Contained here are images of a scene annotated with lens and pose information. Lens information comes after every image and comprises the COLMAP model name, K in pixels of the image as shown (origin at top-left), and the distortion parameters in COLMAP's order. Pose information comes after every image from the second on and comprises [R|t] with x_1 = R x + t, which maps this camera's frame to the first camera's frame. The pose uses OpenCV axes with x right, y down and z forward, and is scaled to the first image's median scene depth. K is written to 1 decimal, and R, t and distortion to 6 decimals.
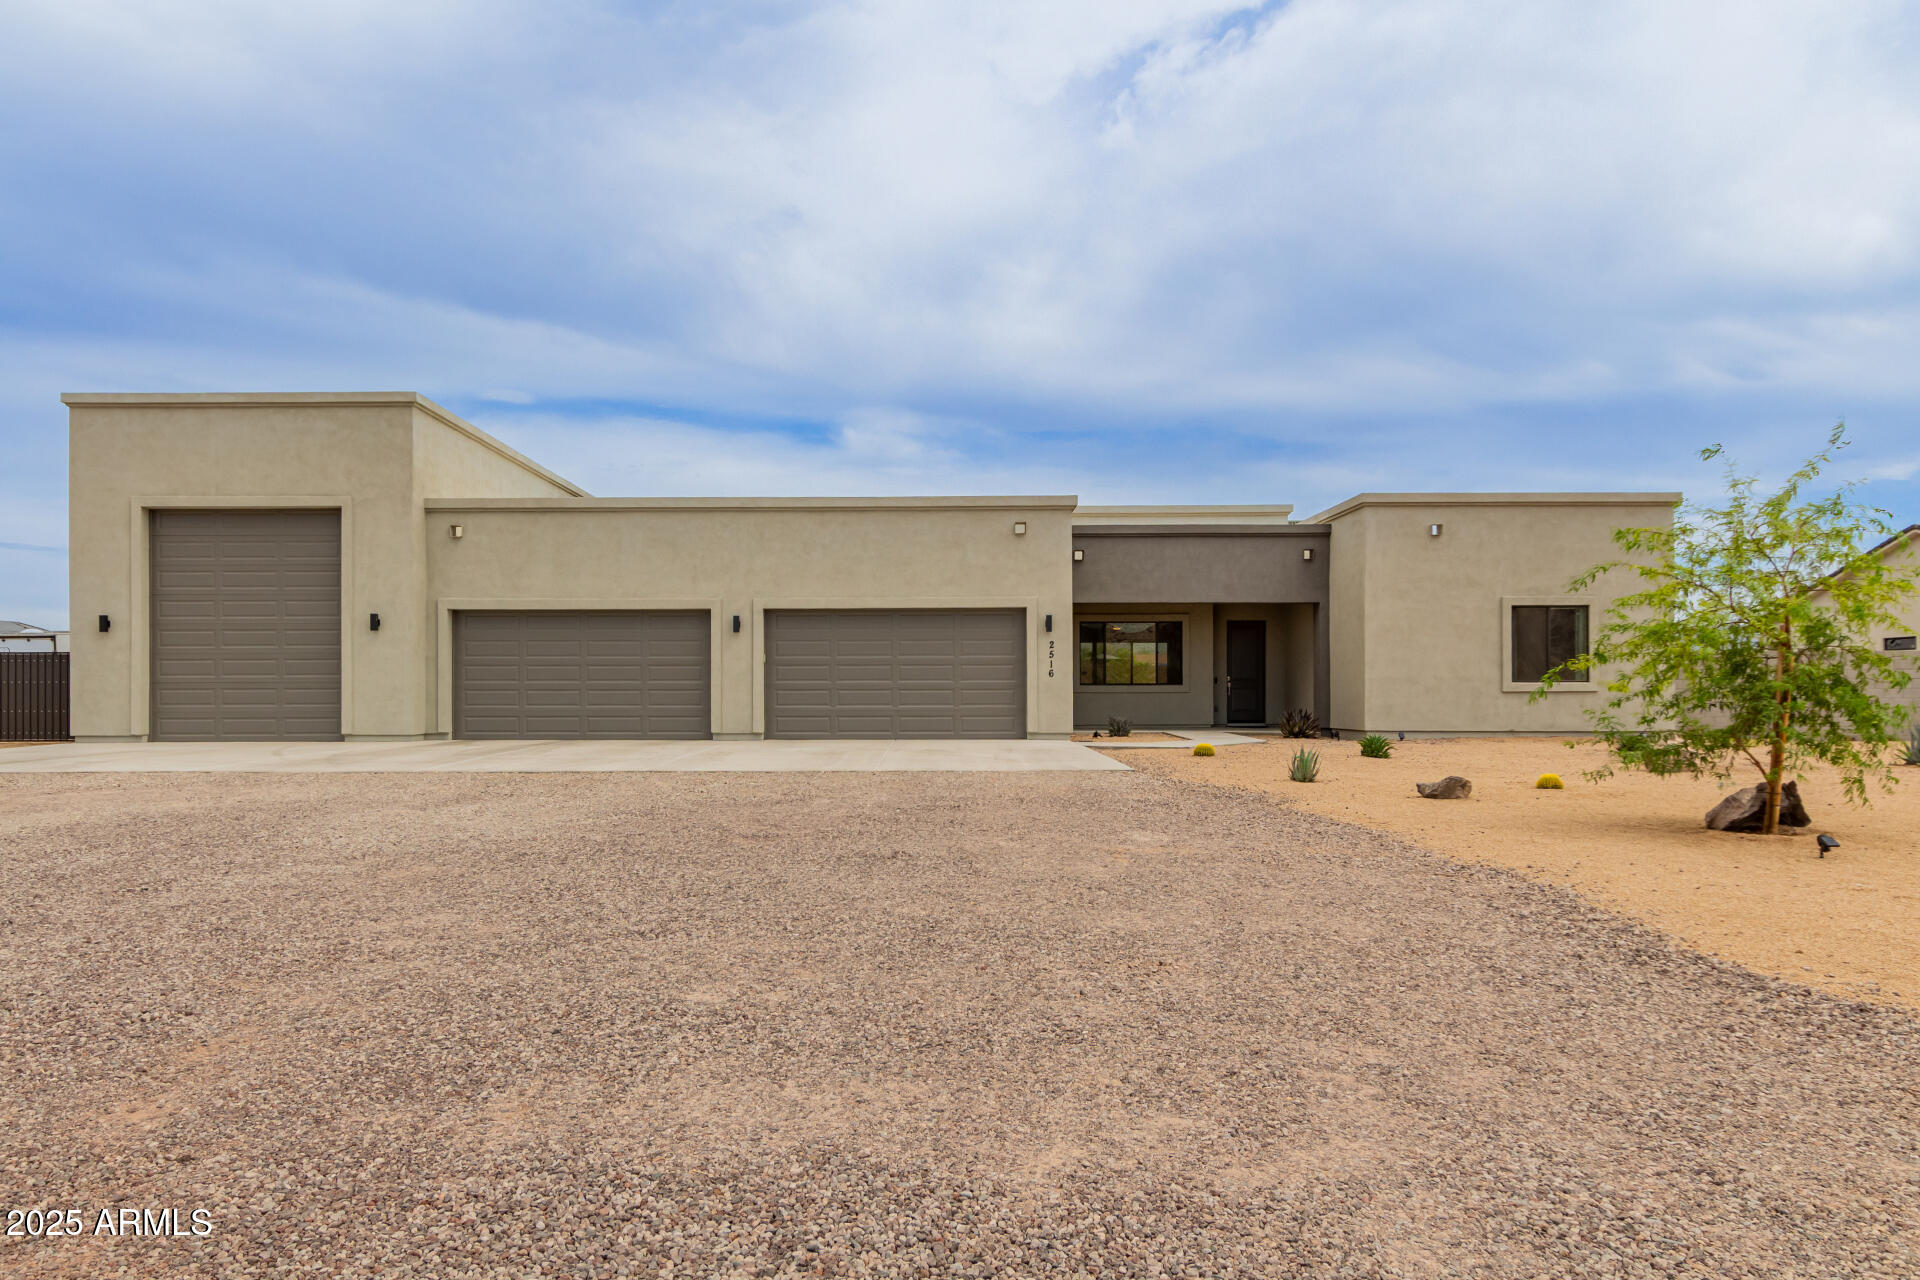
lens RADIAL K [[1535.6, 0, 960.0], [0, 1535.6, 648.8], [0, 0, 1]] dist [0.003873, 0.001479]
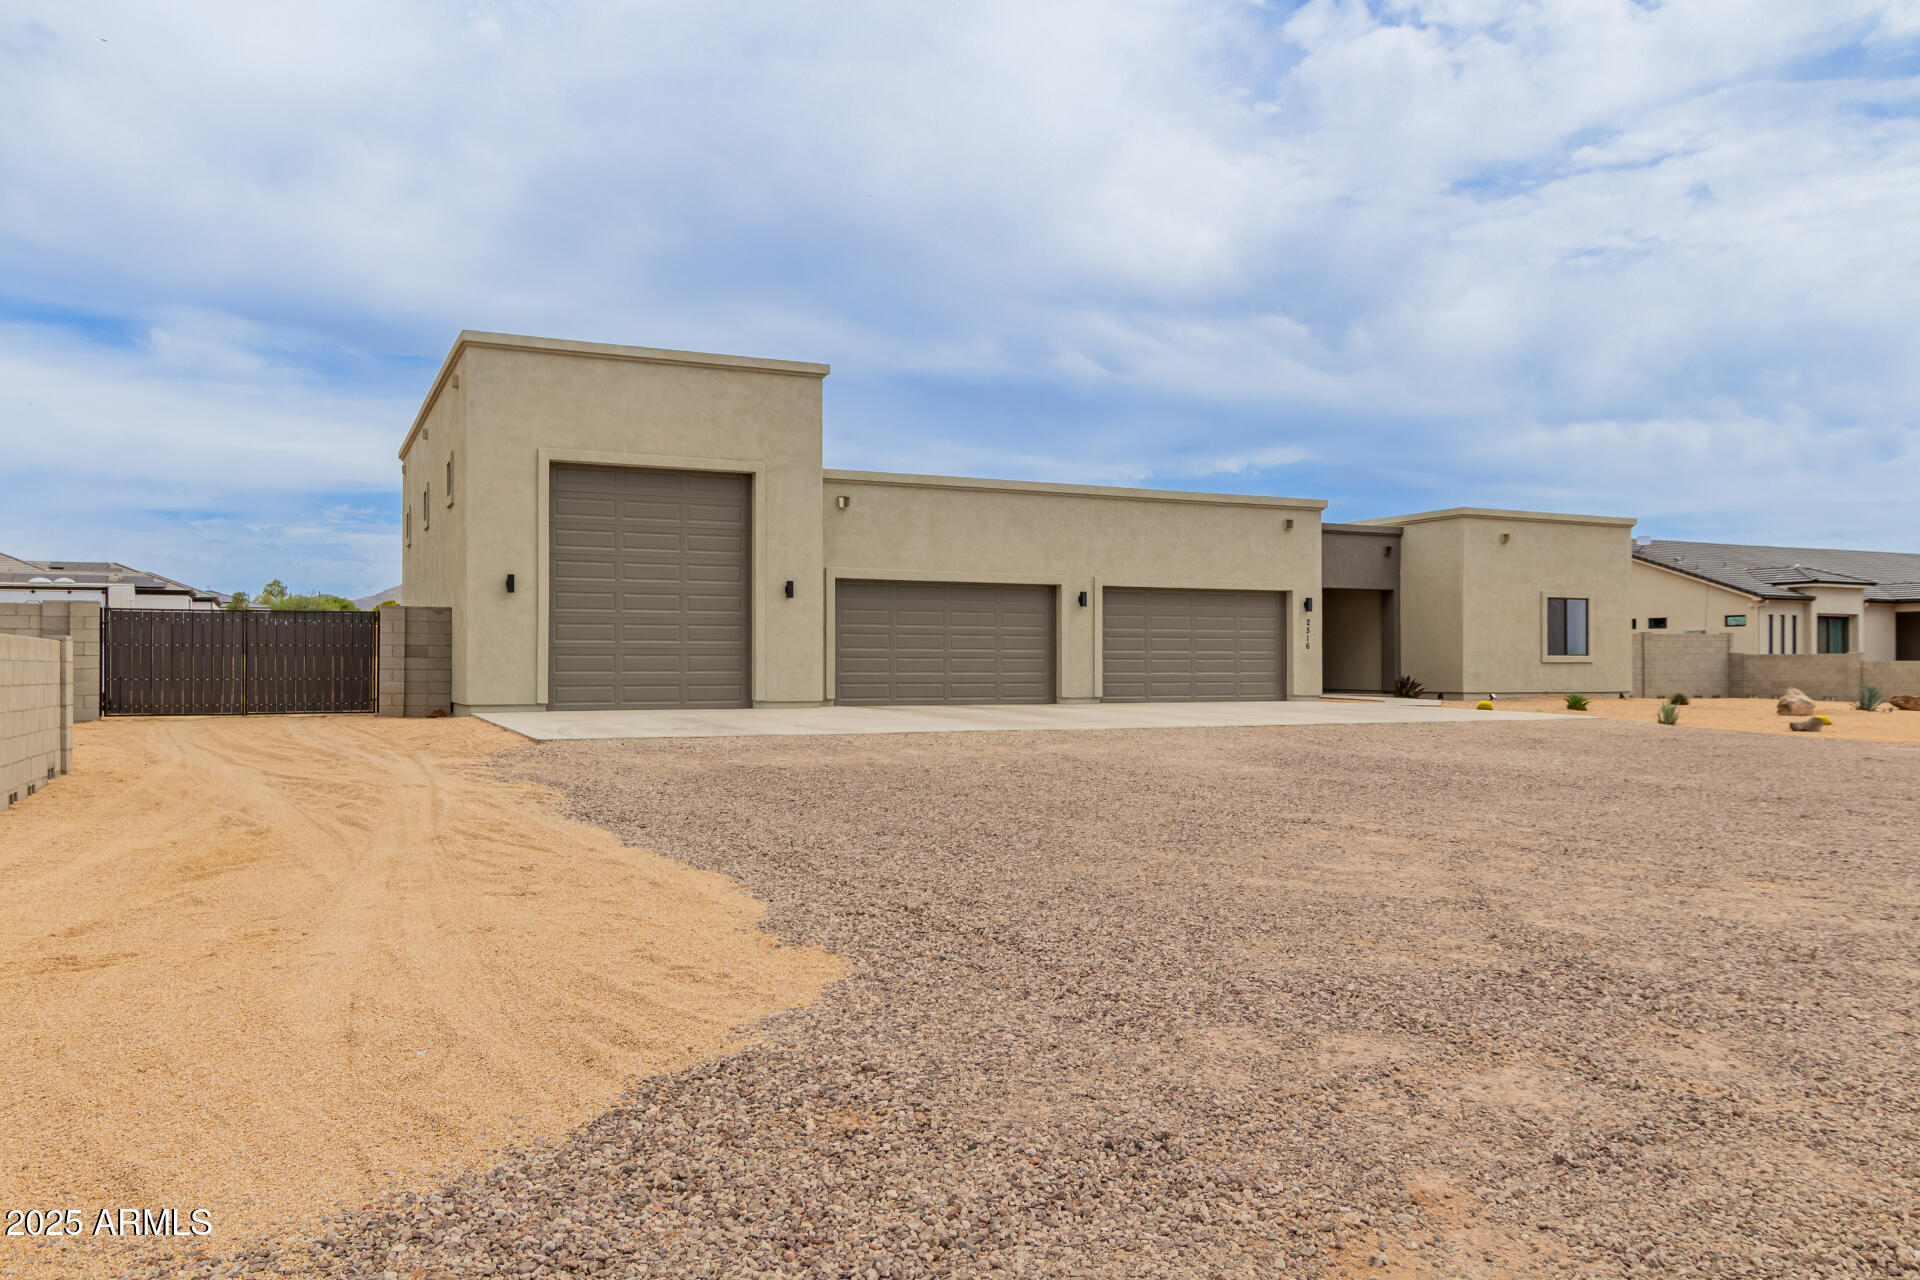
lens RADIAL K [[1773.8, 0, 960.1], [0, 1773.8, 640.7], [0, 0, 1]] dist [-0.011709, 0.000000]
pose [[0.857475, 0.009546, 0.514436, -0.871358], [-0.018408, 0.999757, 0.012131, 0.000050], [-0.514195, -0.019872, 0.857443, -0.054361]]
